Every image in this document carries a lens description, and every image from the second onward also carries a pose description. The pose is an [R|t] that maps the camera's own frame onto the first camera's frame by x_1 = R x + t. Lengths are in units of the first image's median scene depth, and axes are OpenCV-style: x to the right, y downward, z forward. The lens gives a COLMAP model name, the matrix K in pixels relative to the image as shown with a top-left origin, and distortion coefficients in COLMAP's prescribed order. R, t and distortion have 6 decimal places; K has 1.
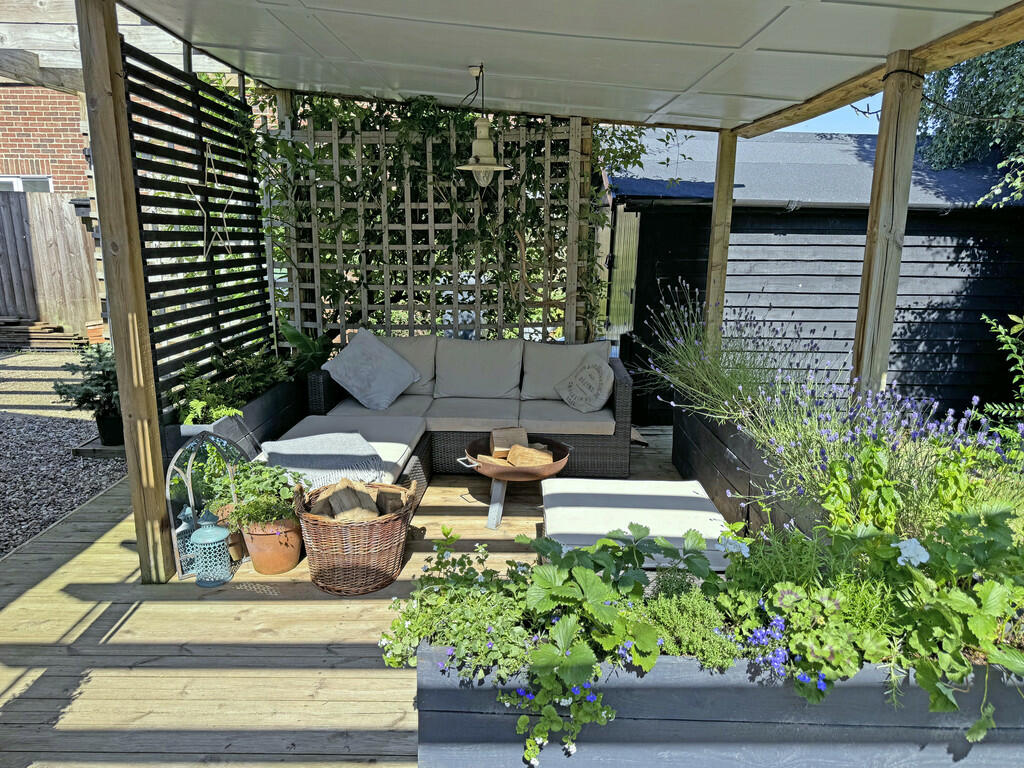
lens RADIAL K [[732.2, 0, 507.8], [0, 732.2, 399.3], [0, 0, 1]] dist [0.022250, -0.002777]
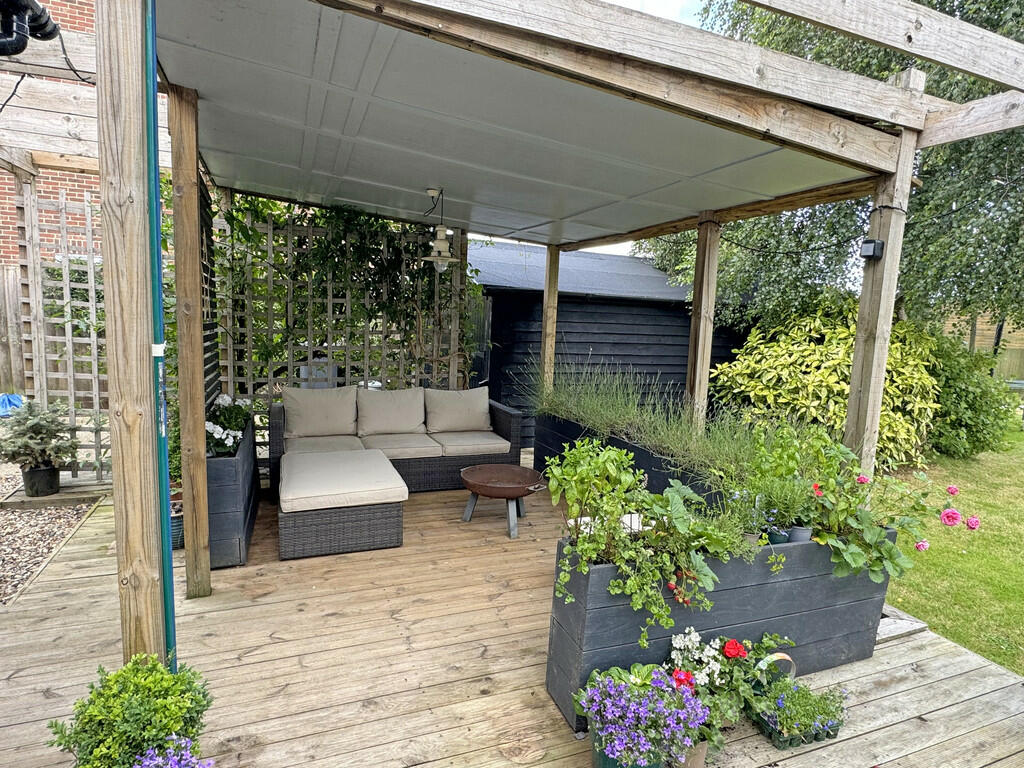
lens RADIAL K [[584.0, 0, 512.0], [0, 584.0, 384.0], [0, 0, 1]] dist [0.012832, -0.003916]
pose [[0.923074, -0.019557, 0.384126, -0.238859], [0.060281, 0.993720, -0.094265, 0.022070], [-0.379870, 0.110169, 0.918456, -0.031576]]
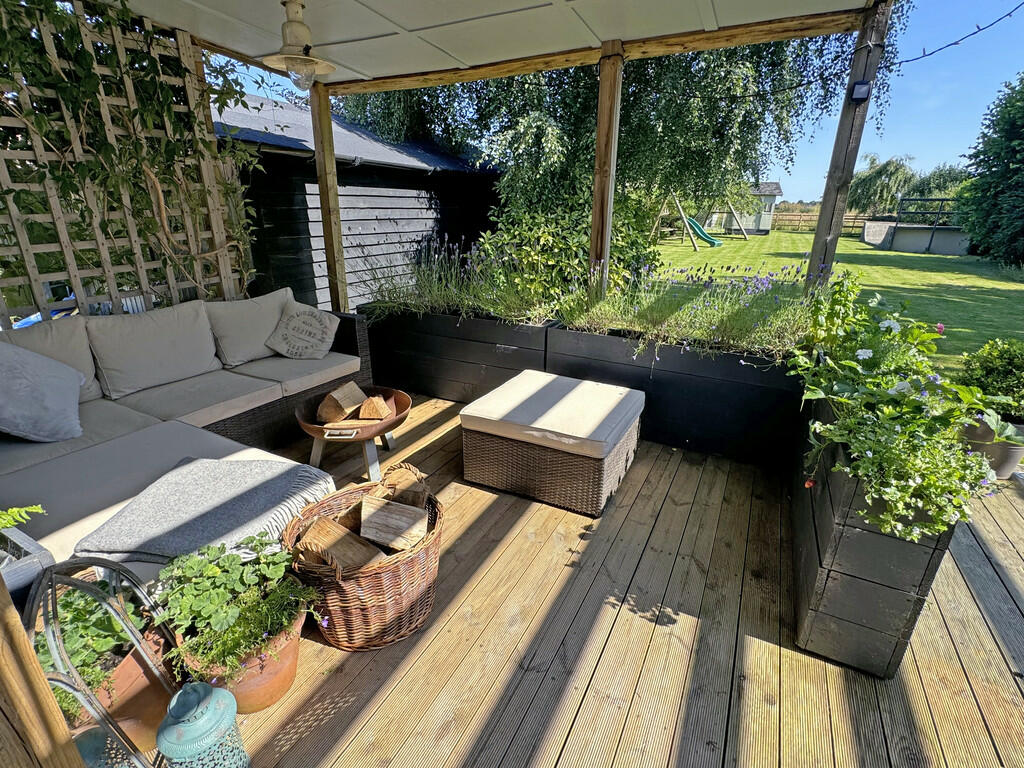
lens RADIAL K [[499.0, 0, 512.0], [0, 499.0, 384.0], [0, 0, 1]] dist [-0.005092, -0.000543]
pose [[0.452845, -0.305845, 0.837490, -0.332123], [0.205601, 0.949829, 0.235698, -0.051649], [-0.867560, 0.065454, 0.493007, 0.398937]]
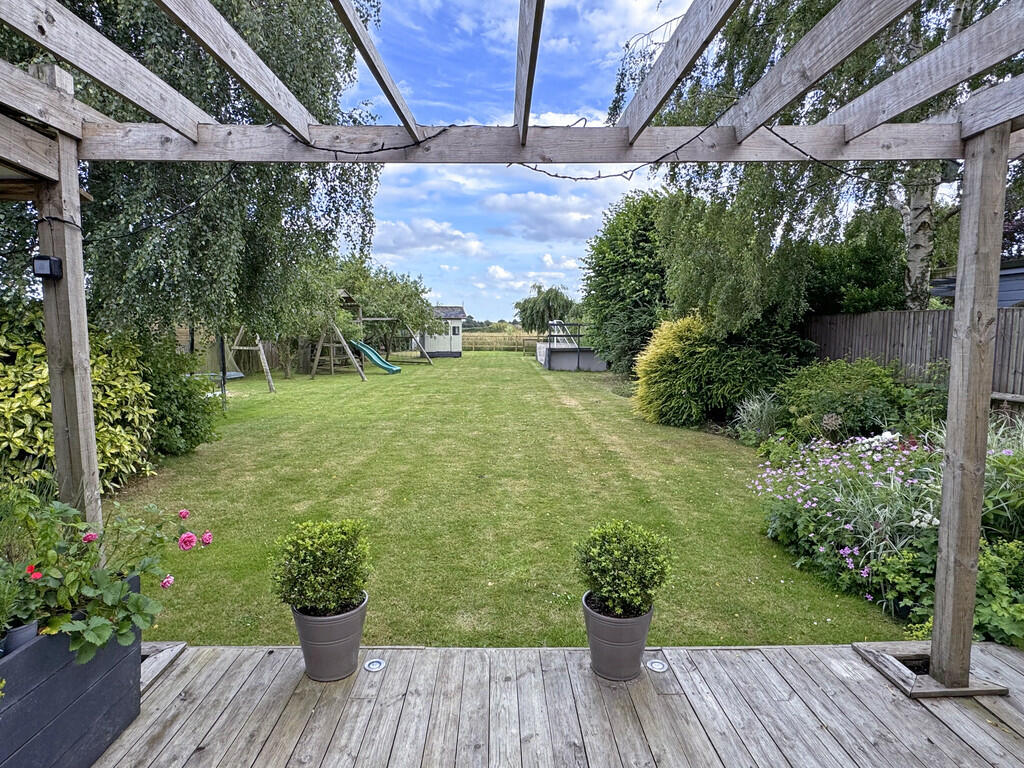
lens RADIAL K [[571.0, 0, 512.0], [0, 571.0, 384.0], [0, 0, 1]] dist [-0.003022, -0.002310]
pose [[-0.024710, -0.108773, 0.993759, -0.184938], [0.241802, 0.963896, 0.111516, -0.005616], [-0.970011, 0.243049, 0.002483, -0.006581]]
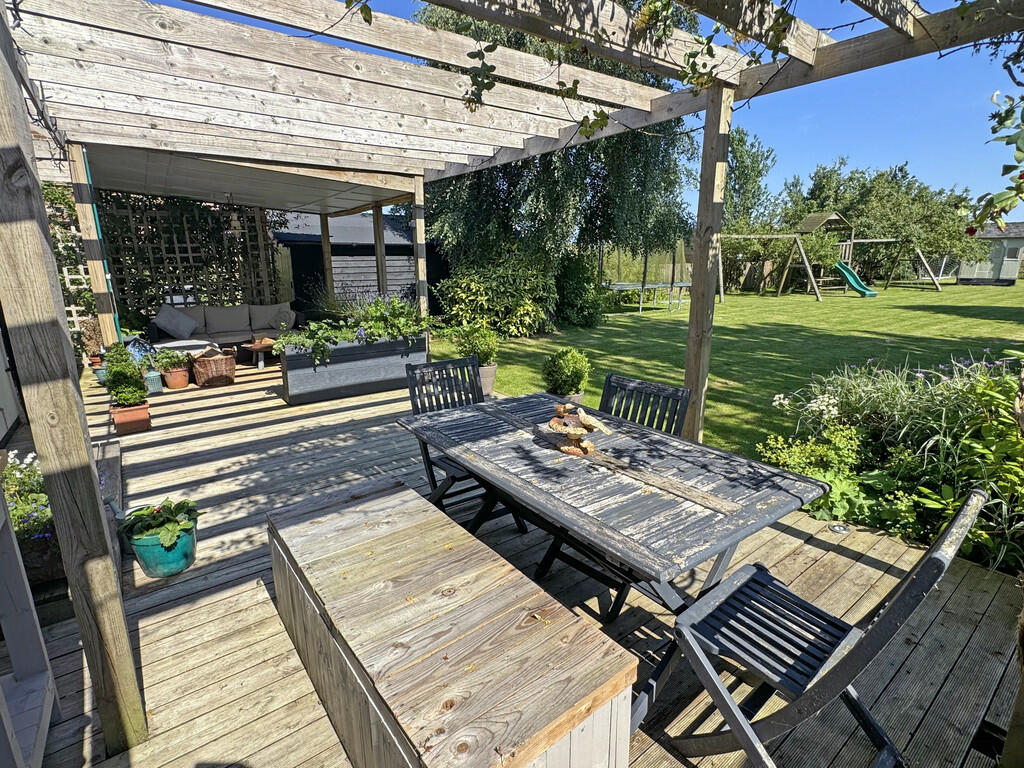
lens RADIAL K [[508.2, 0, 512.0], [0, 508.2, 384.0], [0, 0, 1]] dist [0.001101, 0.000577]
pose [[0.801926, -0.162924, 0.574778, -0.267629], [0.157898, 0.985685, 0.059100, 0.197030], [-0.576179, 0.043363, 0.816172, -0.739978]]
